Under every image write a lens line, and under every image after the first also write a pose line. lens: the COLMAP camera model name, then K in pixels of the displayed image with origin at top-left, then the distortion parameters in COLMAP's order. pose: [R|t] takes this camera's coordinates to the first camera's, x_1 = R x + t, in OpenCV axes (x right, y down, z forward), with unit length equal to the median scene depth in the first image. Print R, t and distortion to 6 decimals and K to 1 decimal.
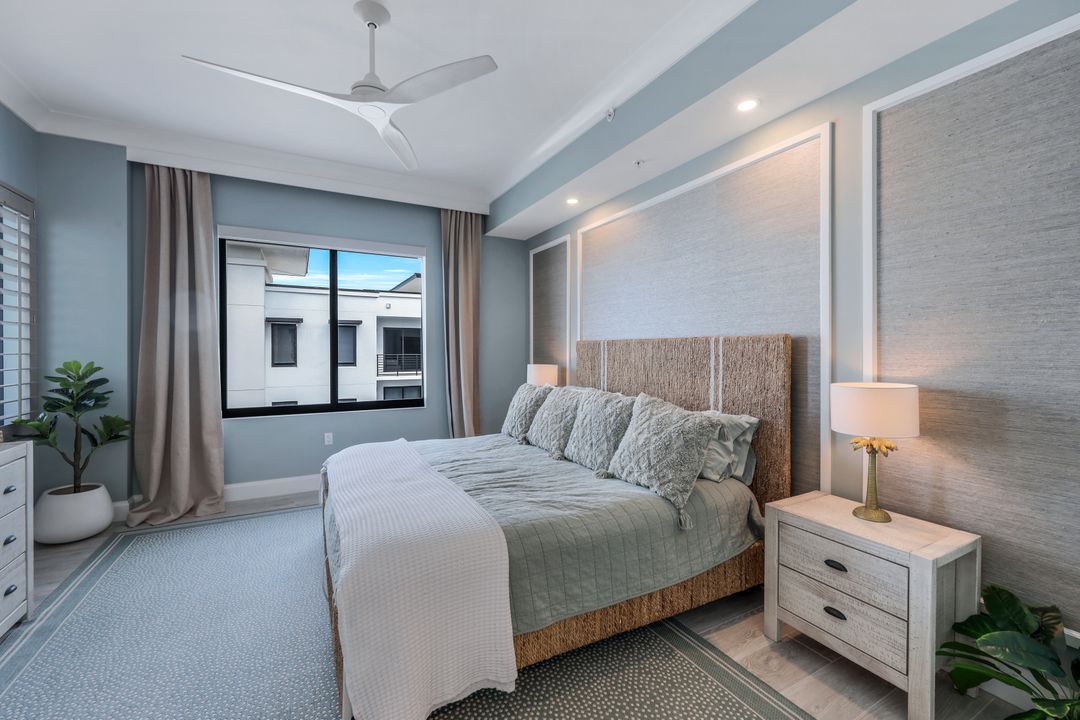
lens RADIAL K [[445.2, 0, 542.5], [0, 445.2, 356.1], [0, 0, 1]] dist [0.000837, -0.000065]
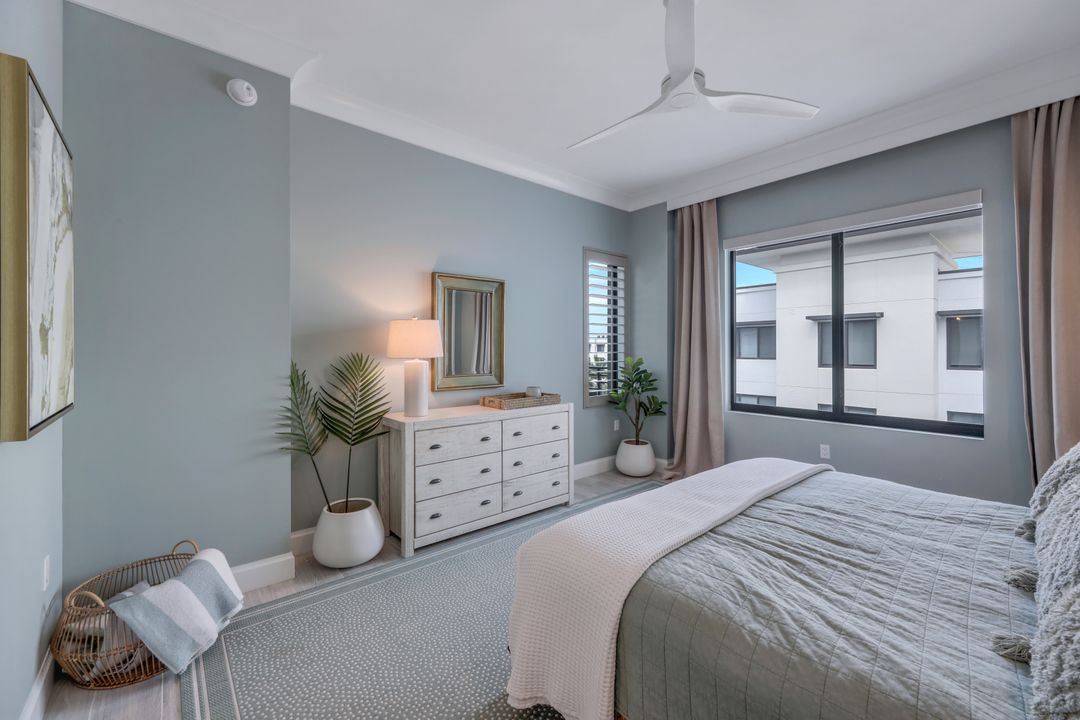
lens RADIAL K [[445.2, 0, 533.8], [0, 445.2, 350.3], [0, 0, 1]] dist [0.000837, -0.000065]
pose [[0.188562, 0.001603, -0.982060, 0.358606], [-0.011849, 0.999930, -0.000643, -0.006813], [0.981990, 0.011758, 0.188568, 0.367706]]
